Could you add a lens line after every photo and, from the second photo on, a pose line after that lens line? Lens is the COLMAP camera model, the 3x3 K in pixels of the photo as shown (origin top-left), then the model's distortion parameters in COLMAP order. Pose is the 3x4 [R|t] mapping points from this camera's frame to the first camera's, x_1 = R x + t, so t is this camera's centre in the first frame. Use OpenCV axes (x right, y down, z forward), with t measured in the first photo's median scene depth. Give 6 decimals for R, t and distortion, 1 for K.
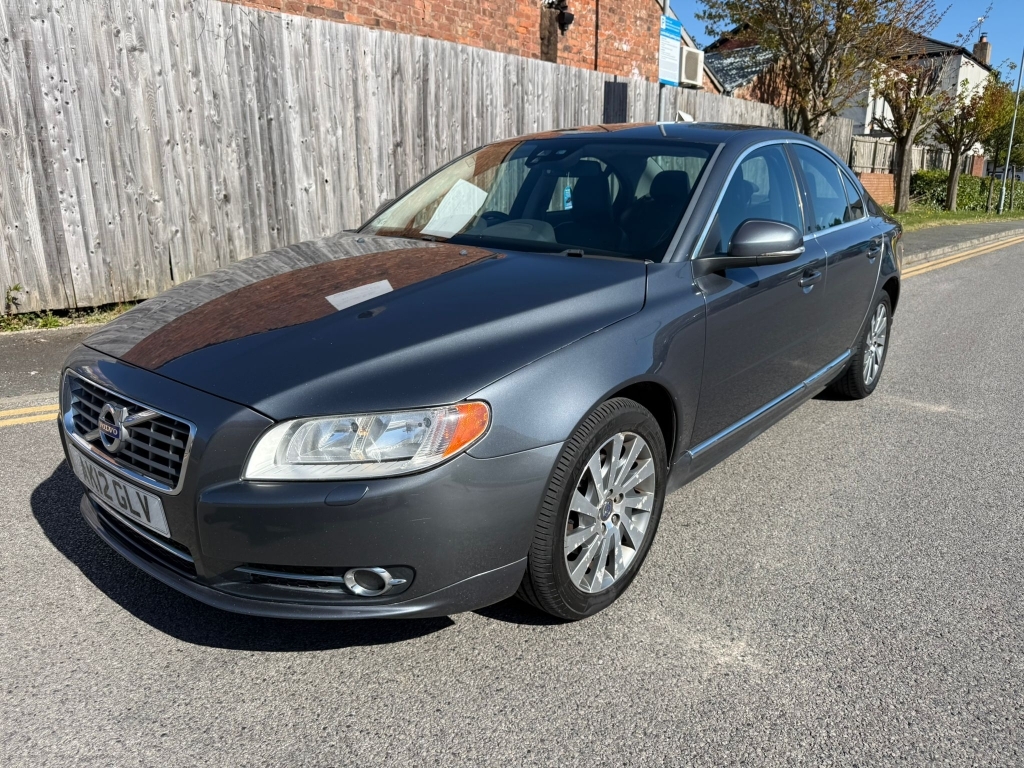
lens RADIAL K [[758.4, 0, 516.9], [0, 758.4, 383.2], [0, 0, 1]] dist [0.028192, -0.030906]
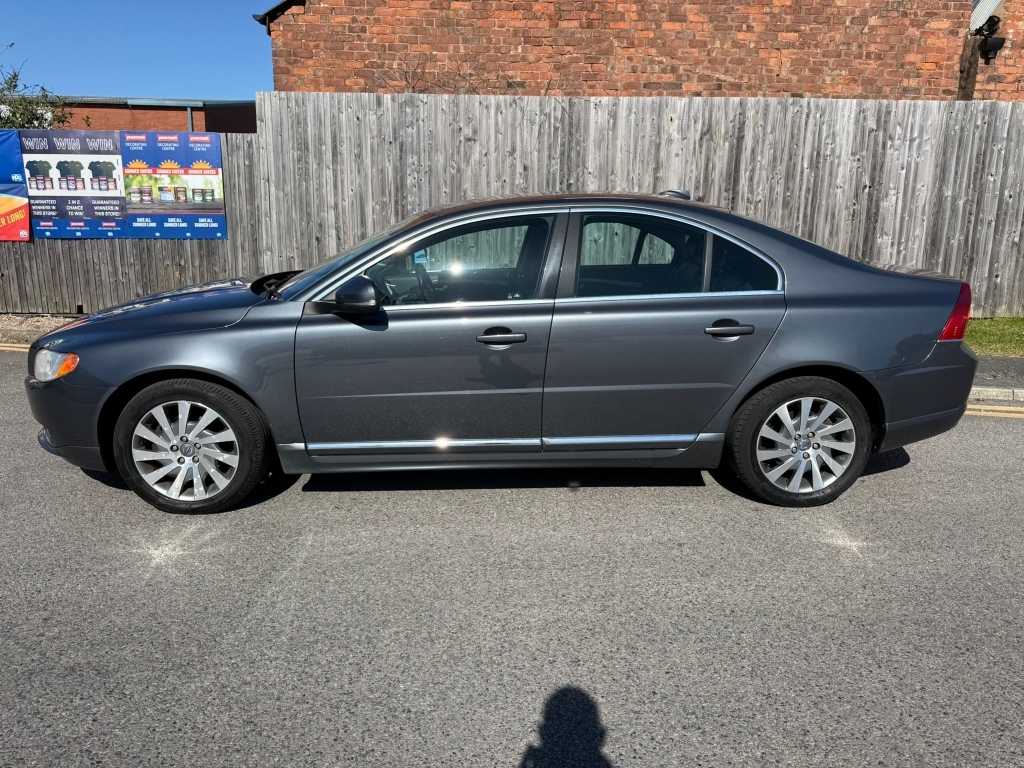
lens RADIAL K [[758.4, 0, 516.9], [0, 758.4, 383.2], [0, 0, 1]] dist [0.028192, -0.030906]
pose [[0.669725, 0.162809, -0.724542, 0.490982], [-0.198086, 0.979486, 0.036997, -0.047842], [0.715702, 0.118744, 0.688237, 0.107431]]
